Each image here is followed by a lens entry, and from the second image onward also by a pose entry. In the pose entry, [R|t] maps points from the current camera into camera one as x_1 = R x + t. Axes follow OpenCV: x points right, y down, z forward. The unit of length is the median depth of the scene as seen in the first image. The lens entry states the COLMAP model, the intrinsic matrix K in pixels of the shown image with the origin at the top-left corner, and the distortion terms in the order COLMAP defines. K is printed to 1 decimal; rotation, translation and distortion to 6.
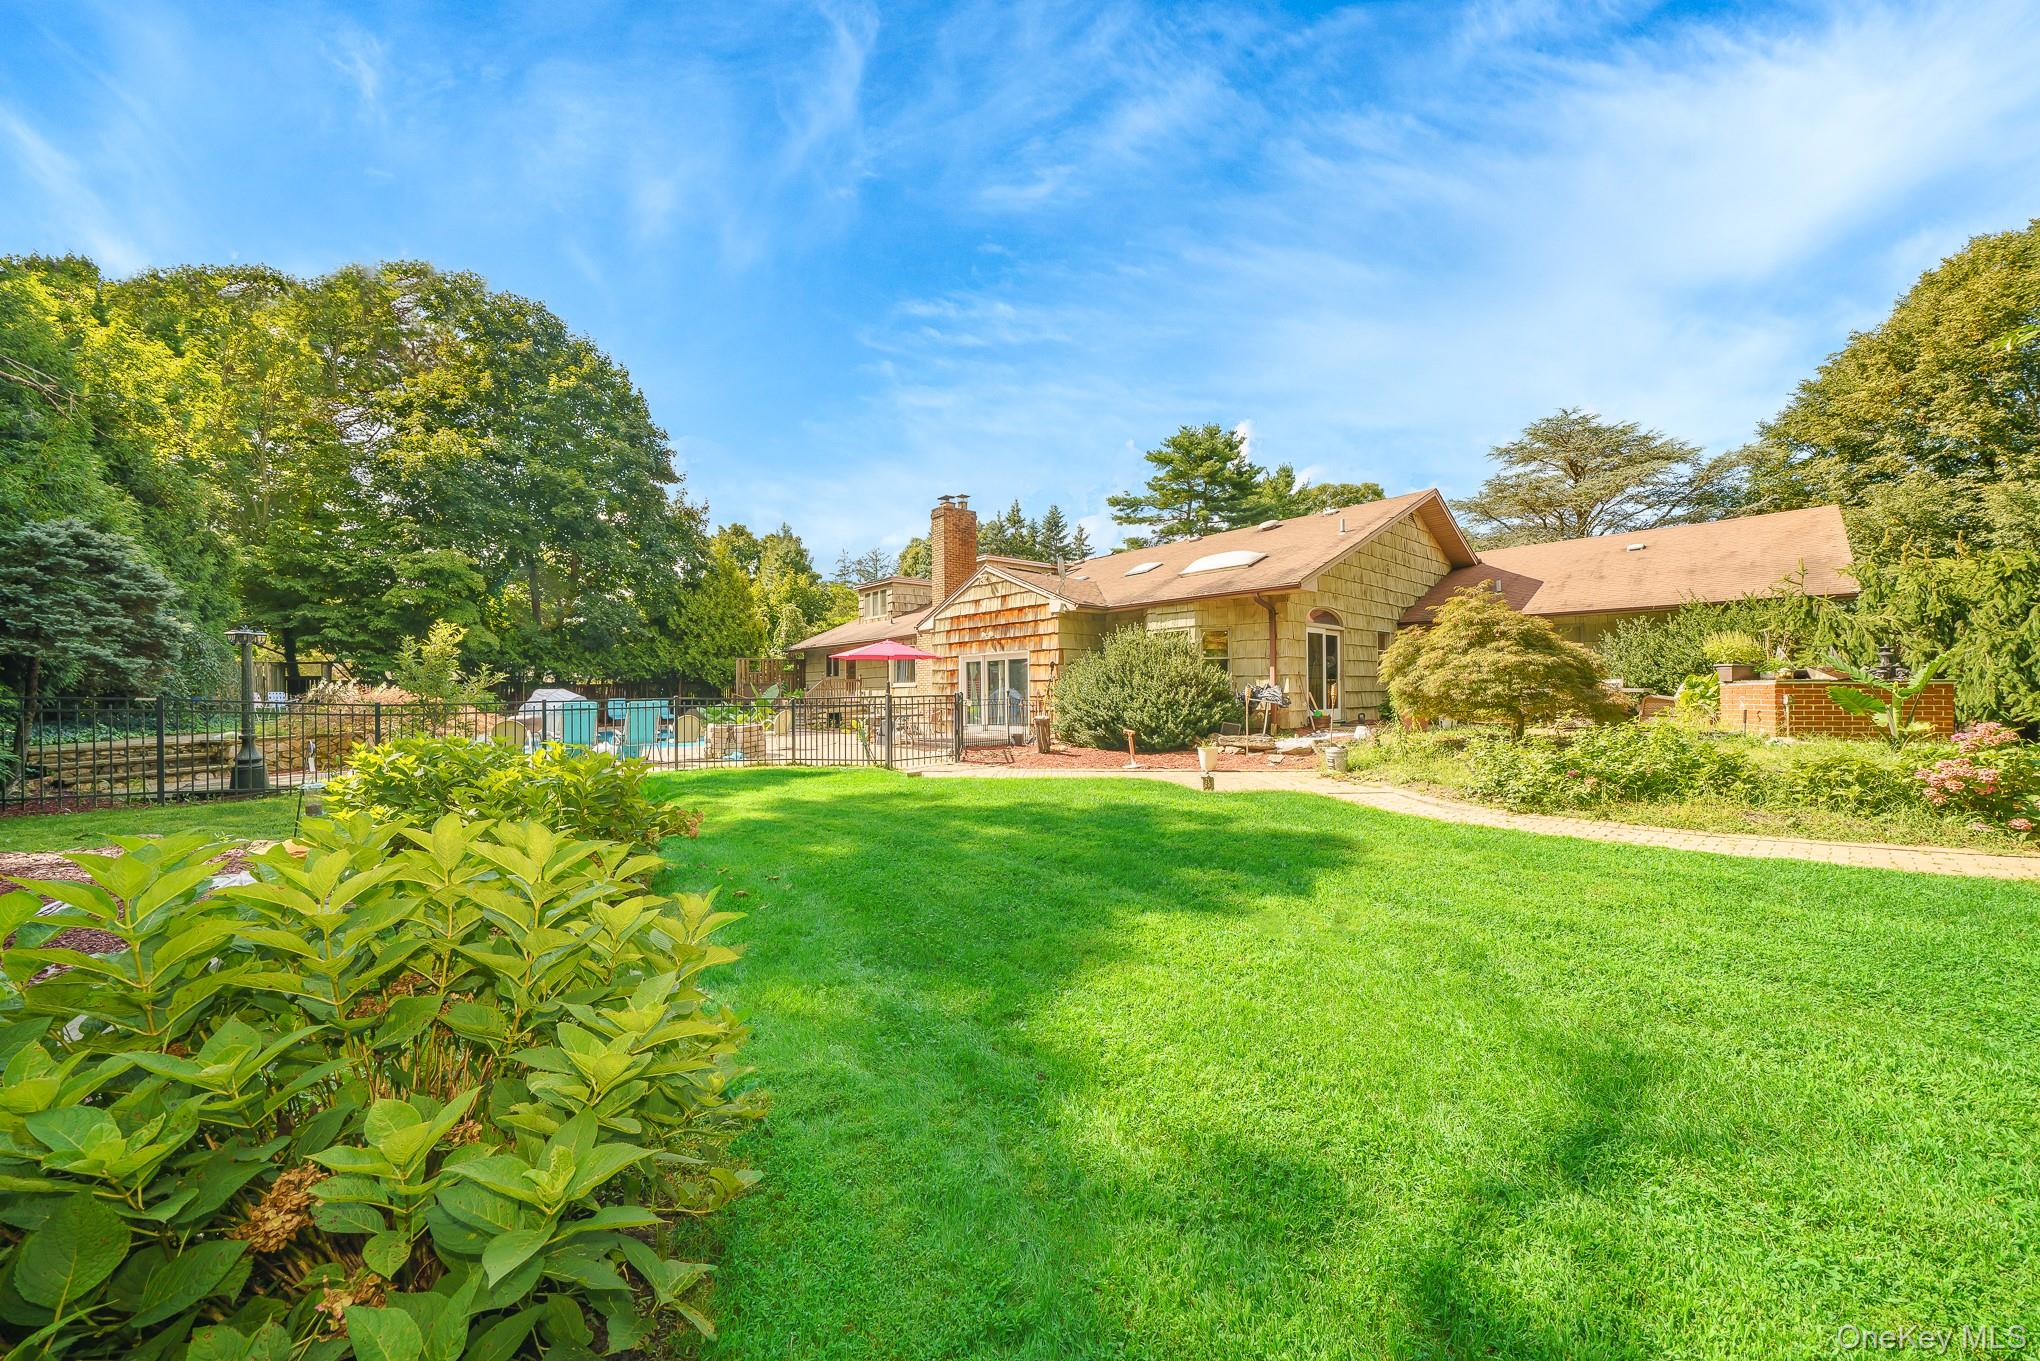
lens RADIAL K [[713.4, 0, 1003.3], [0, 713.4, 686.0], [0, 0, 1]] dist [0.000501, 0.000063]
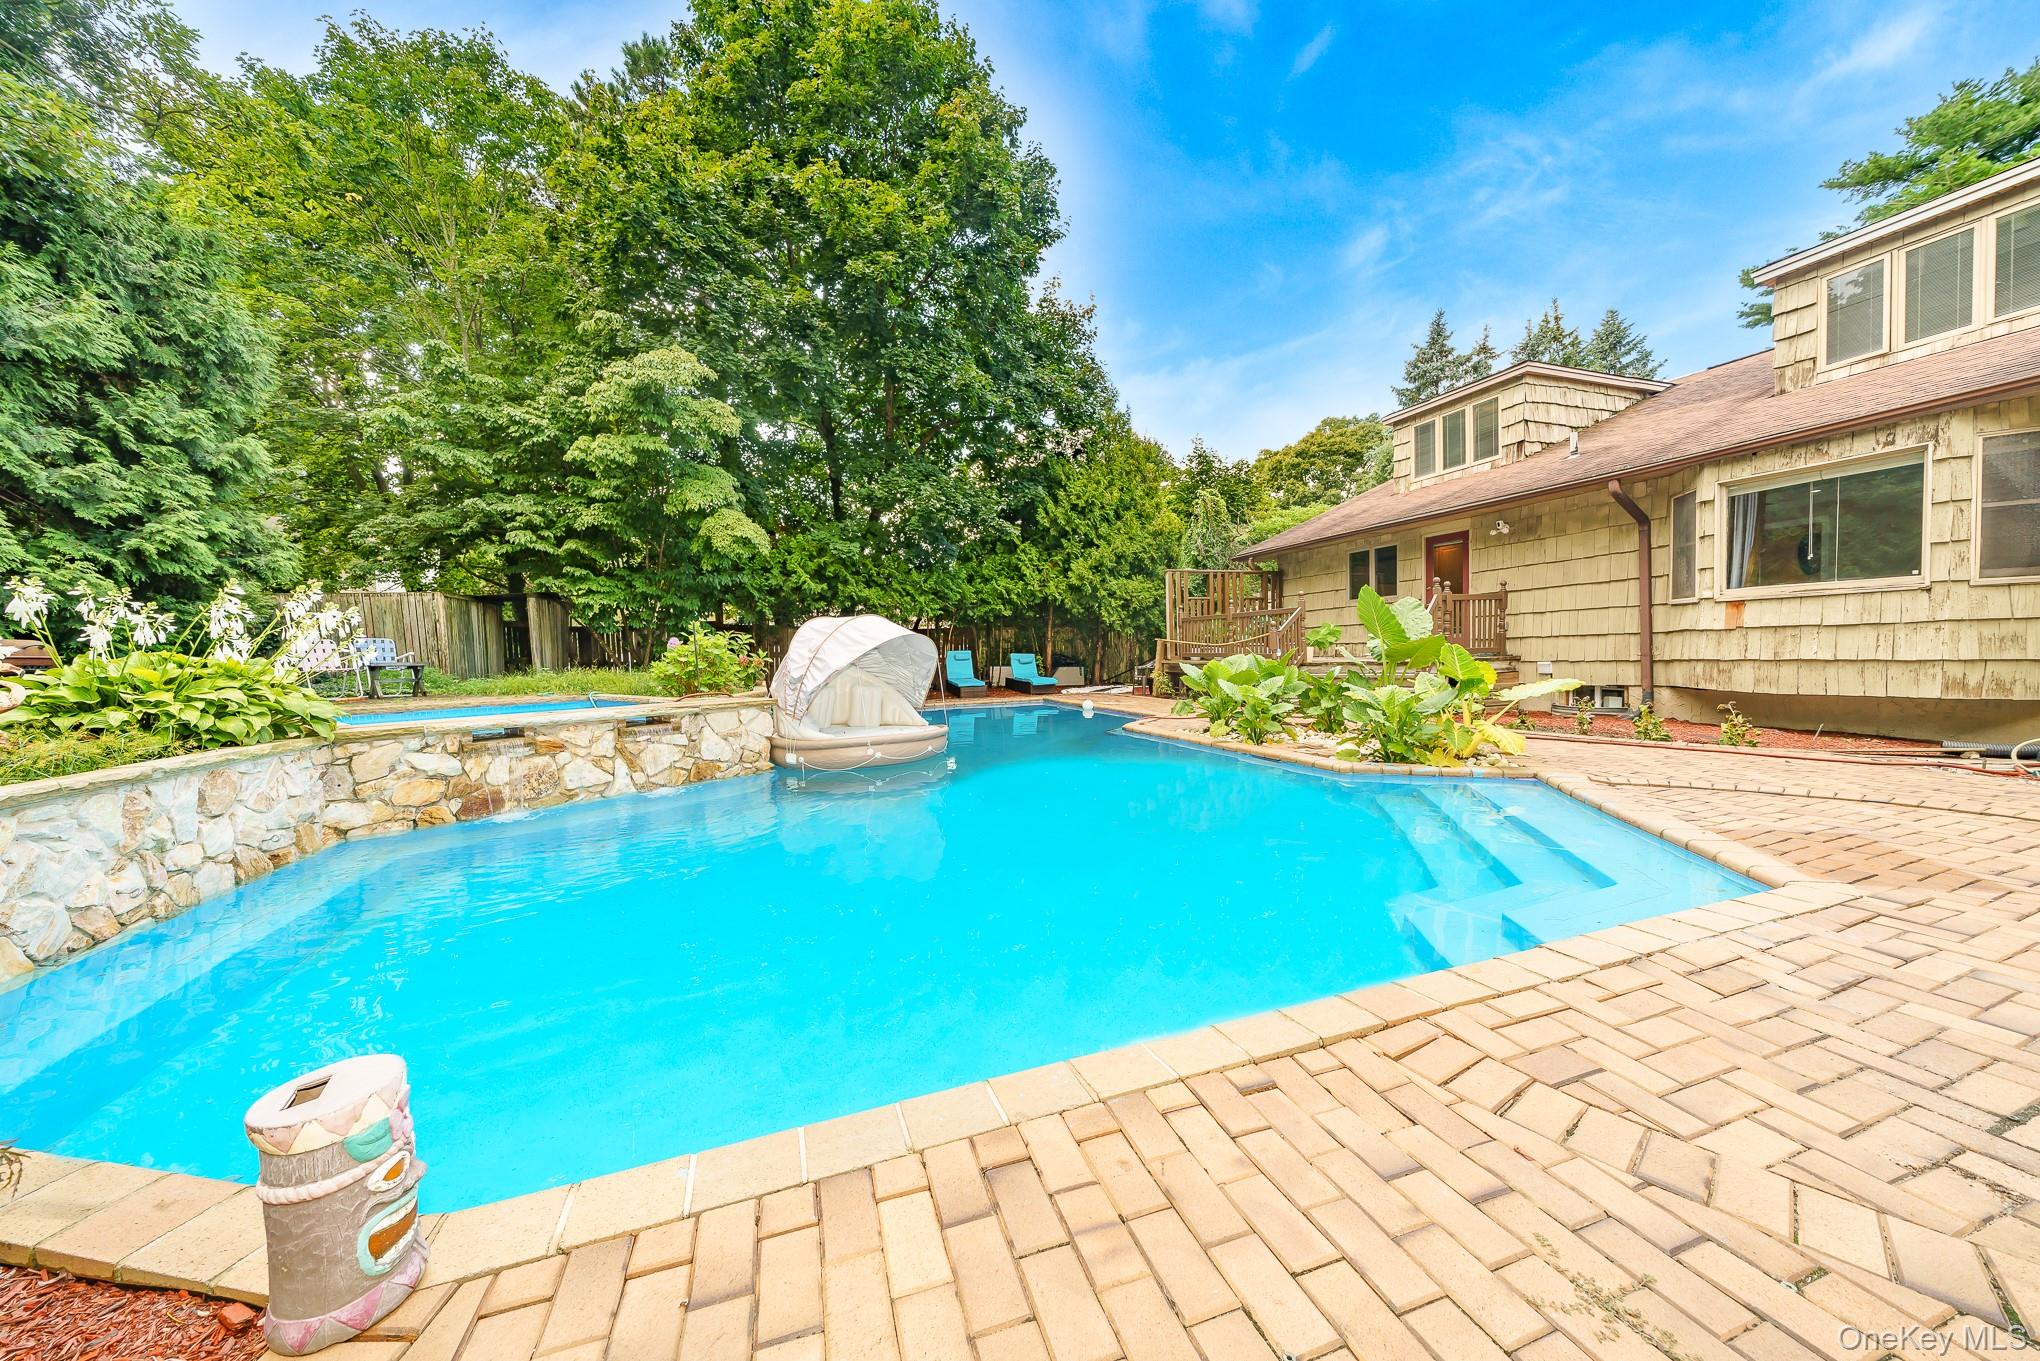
lens RADIAL K [[713.4, 0, 1029.5], [0, 713.4, 679.5], [0, 0, 1]] dist [0.000501, 0.000063]
pose [[0.937430, -0.001583, -0.348170, -0.367333], [0.022423, 0.998188, 0.055835, 0.012491], [0.347451, -0.060148, 0.935767, 0.604781]]
